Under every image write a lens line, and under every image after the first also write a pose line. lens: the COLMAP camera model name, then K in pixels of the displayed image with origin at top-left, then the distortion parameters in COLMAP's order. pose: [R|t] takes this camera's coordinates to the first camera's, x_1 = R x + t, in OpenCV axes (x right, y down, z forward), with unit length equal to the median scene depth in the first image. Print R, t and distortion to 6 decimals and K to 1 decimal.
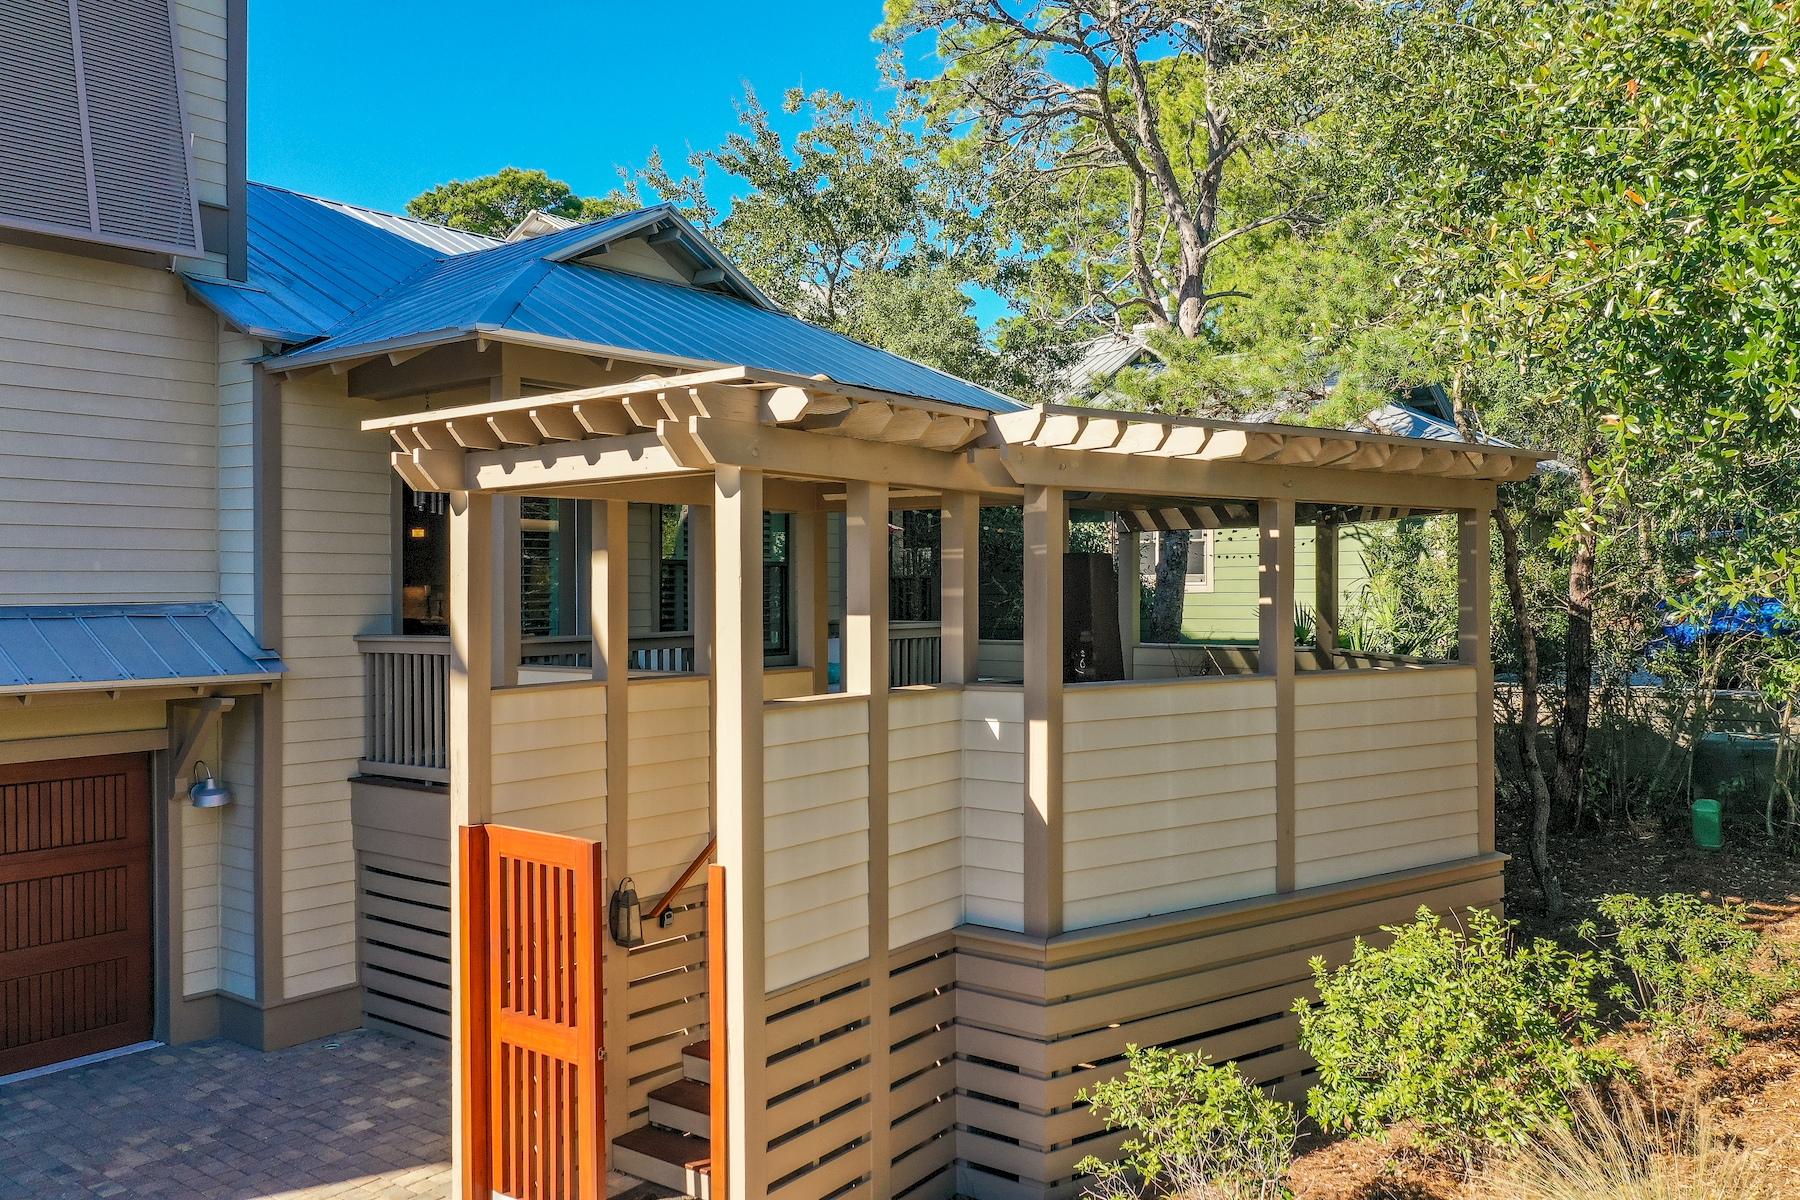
lens RADIAL K [[1394.8, 0, 900.0], [0, 1394.8, 600.0], [0, 0, 1]] dist [-0.004613, -0.003394]
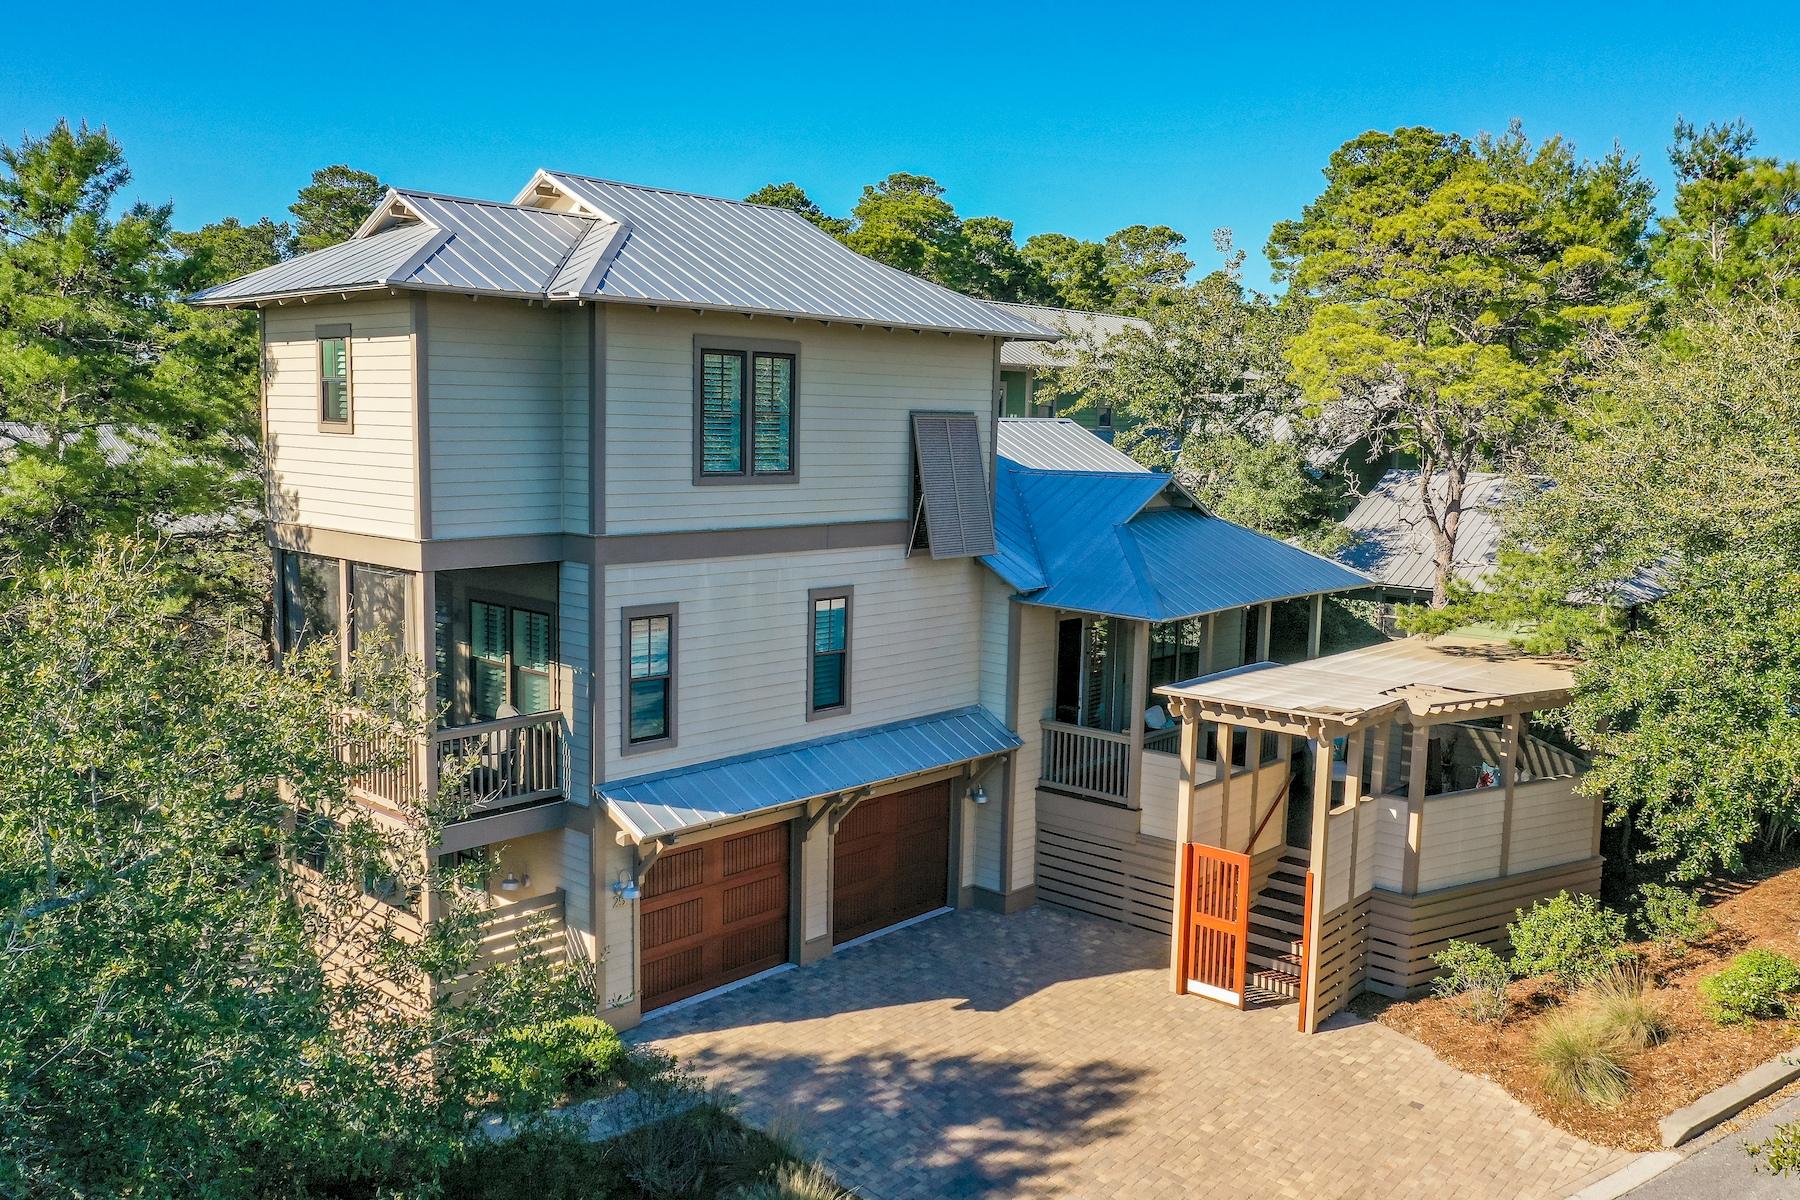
lens RADIAL K [[1449.2, 0, 900.0], [0, 1449.2, 600.0], [0, 0, 1]] dist [-0.005478, -0.007477]
pose [[0.996064, 0.034600, -0.081607, -0.631323], [-0.024947, 0.992881, 0.116472, -0.584375], [0.085056, -0.113978, 0.989836, -1.653722]]
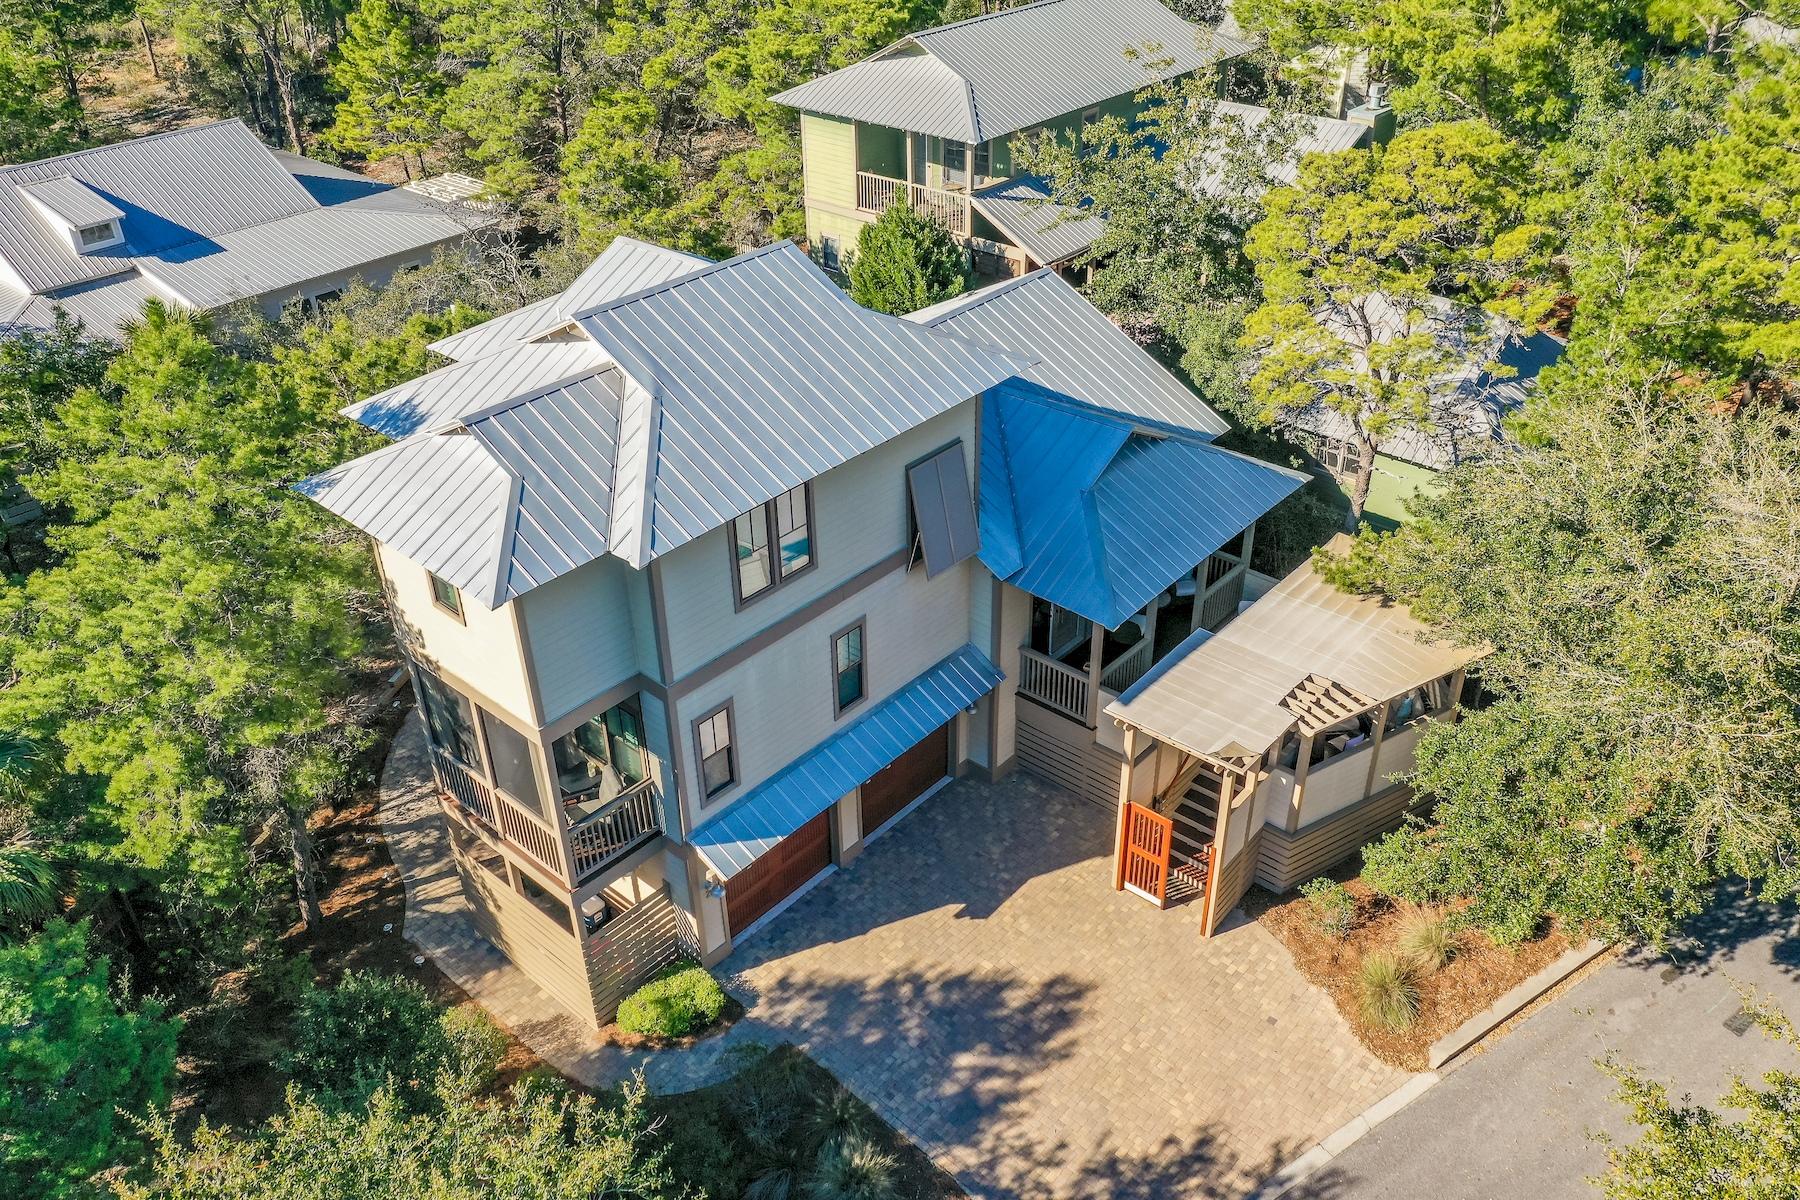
lens RADIAL K [[1394.8, 0, 900.0], [0, 1394.8, 600.0], [0, 0, 1]] dist [-0.004613, -0.003394]
pose [[0.997409, 0.025955, -0.067091, -0.645900], [0.014430, 0.841495, 0.540073, -2.120625], [0.070474, -0.539642, 0.838940, -1.656686]]
